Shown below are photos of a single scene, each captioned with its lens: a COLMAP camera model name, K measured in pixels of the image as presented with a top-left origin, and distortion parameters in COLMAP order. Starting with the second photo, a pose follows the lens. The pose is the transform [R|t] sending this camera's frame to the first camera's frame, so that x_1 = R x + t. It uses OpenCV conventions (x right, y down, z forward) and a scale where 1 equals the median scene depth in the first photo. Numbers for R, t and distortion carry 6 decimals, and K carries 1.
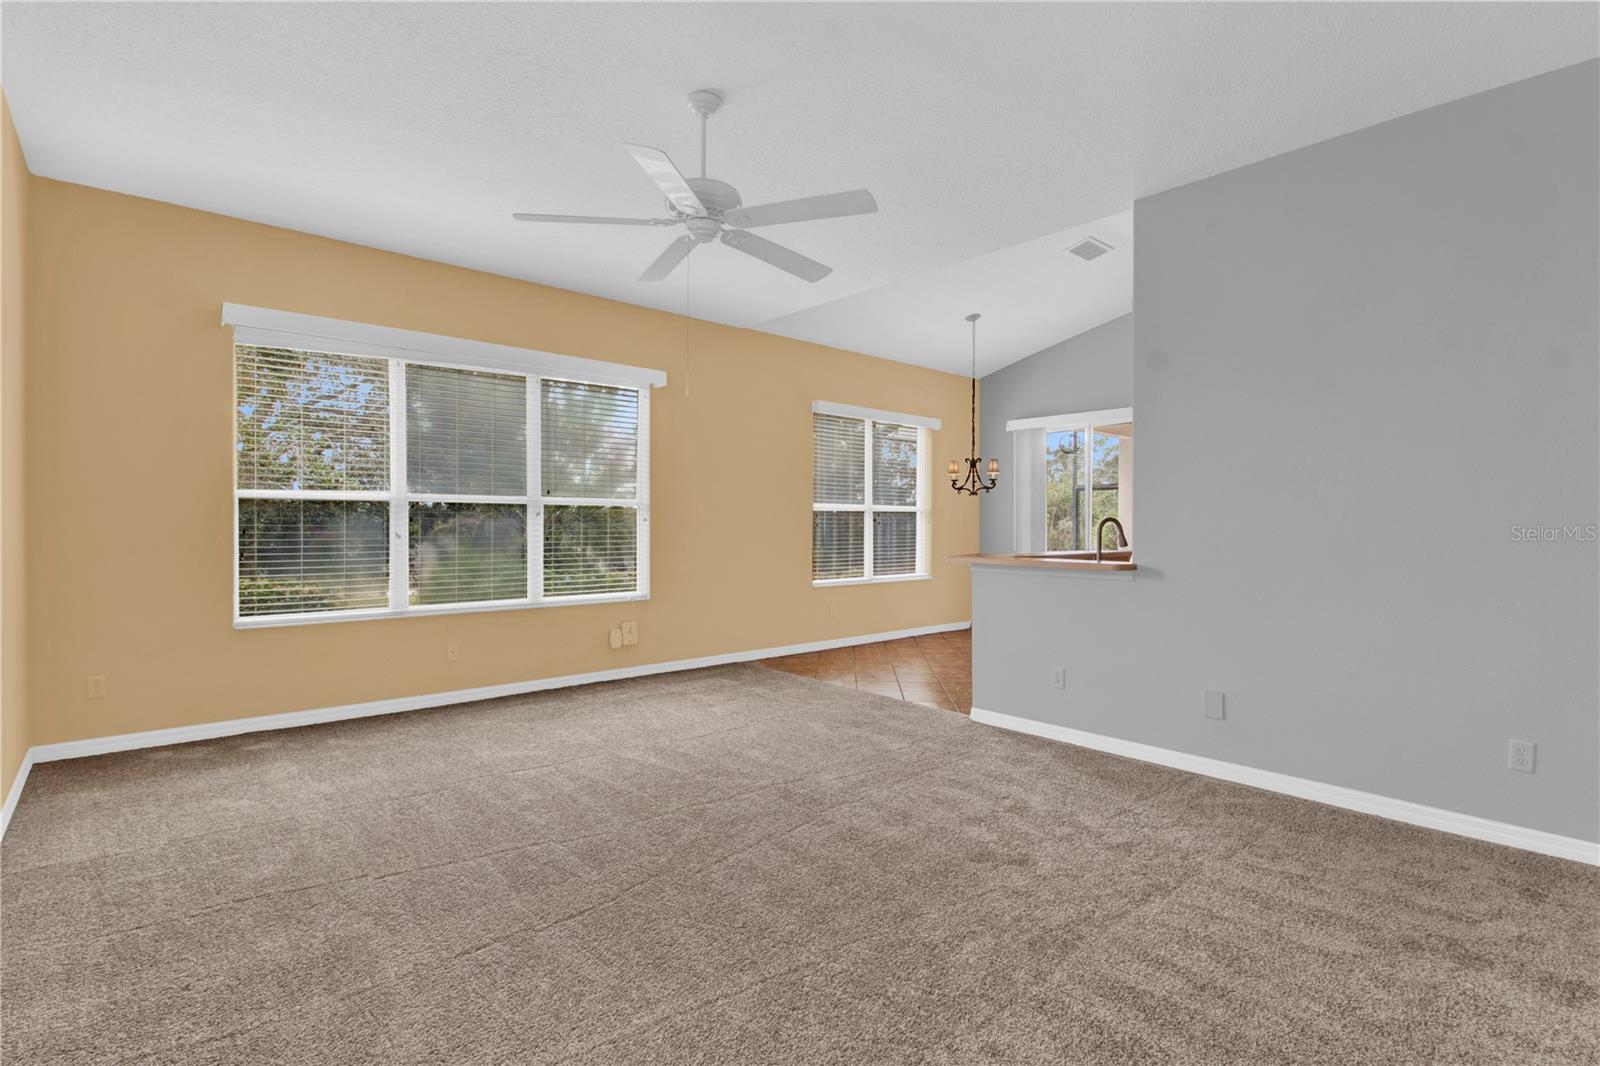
lens RADIAL K [[768.1, 0, 791.3], [0, 768.1, 523.0], [0, 0, 1]] dist [-0.000032, -0.013625]
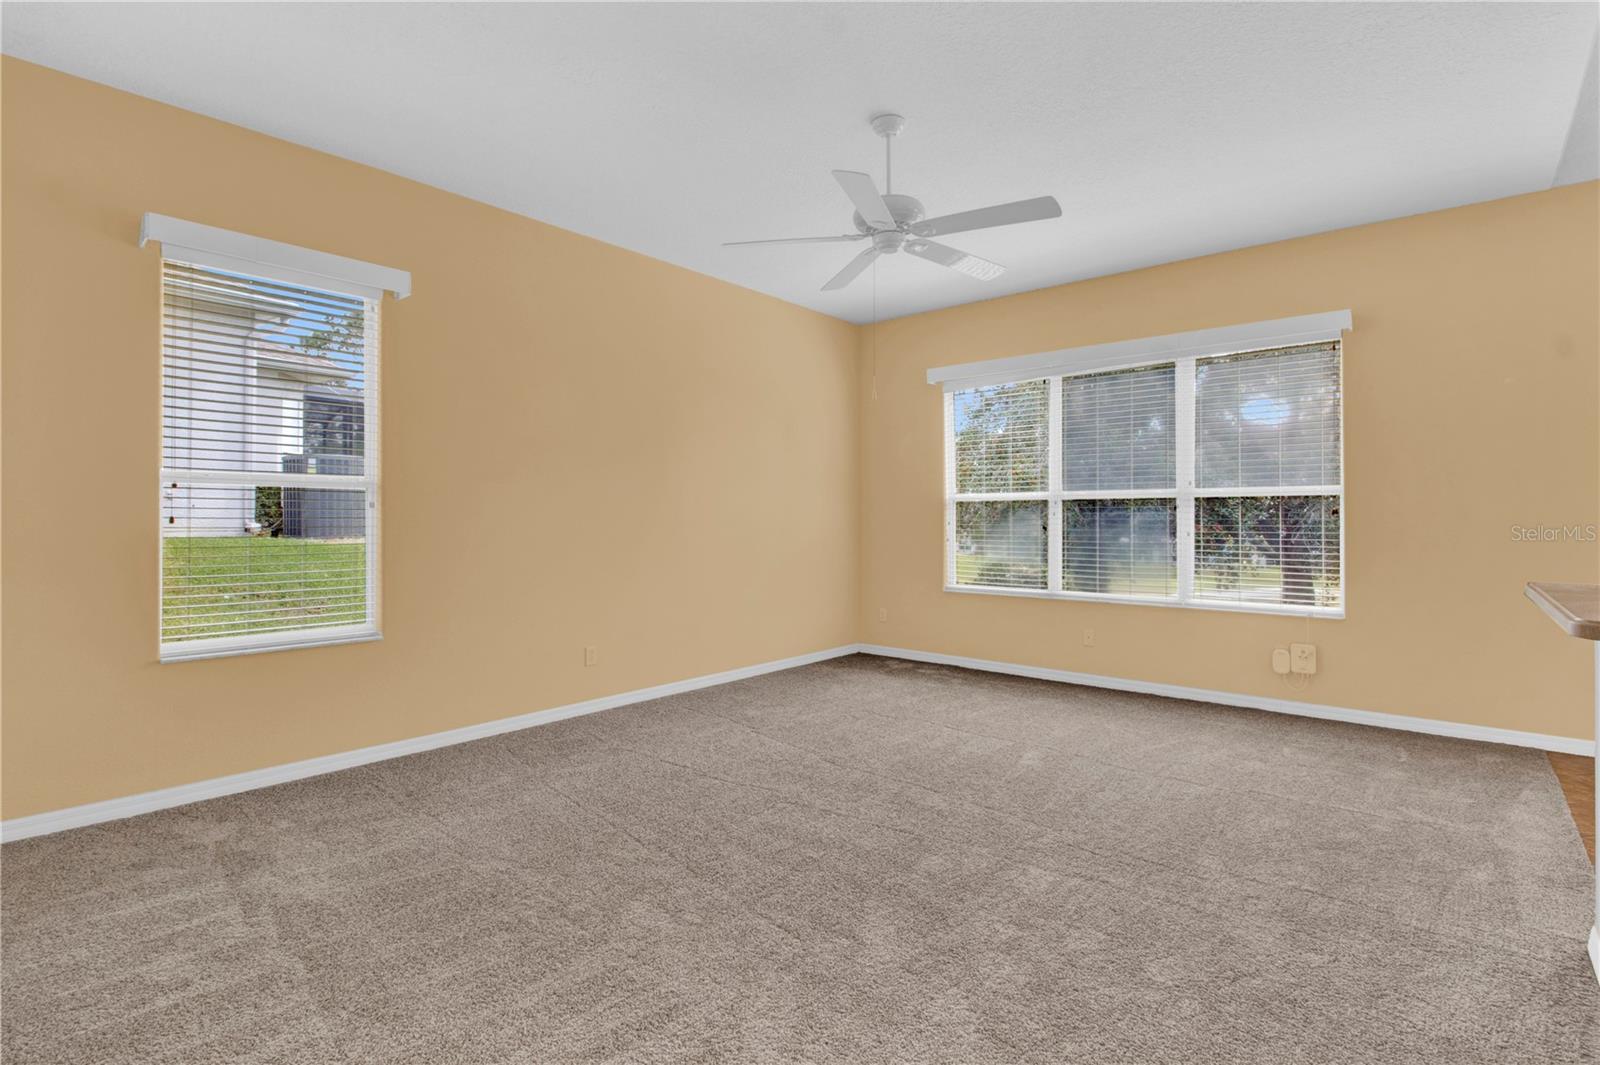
lens RADIAL K [[768.1, 0, 791.3], [0, 768.1, 522.5], [0, 0, 1]] dist [-0.000032, -0.013625]
pose [[0.133902, -0.001257, -0.990994, 0.580188], [-0.000362, 0.999999, -0.001317, 0.007659], [0.990995, 0.000535, 0.133901, 0.448758]]
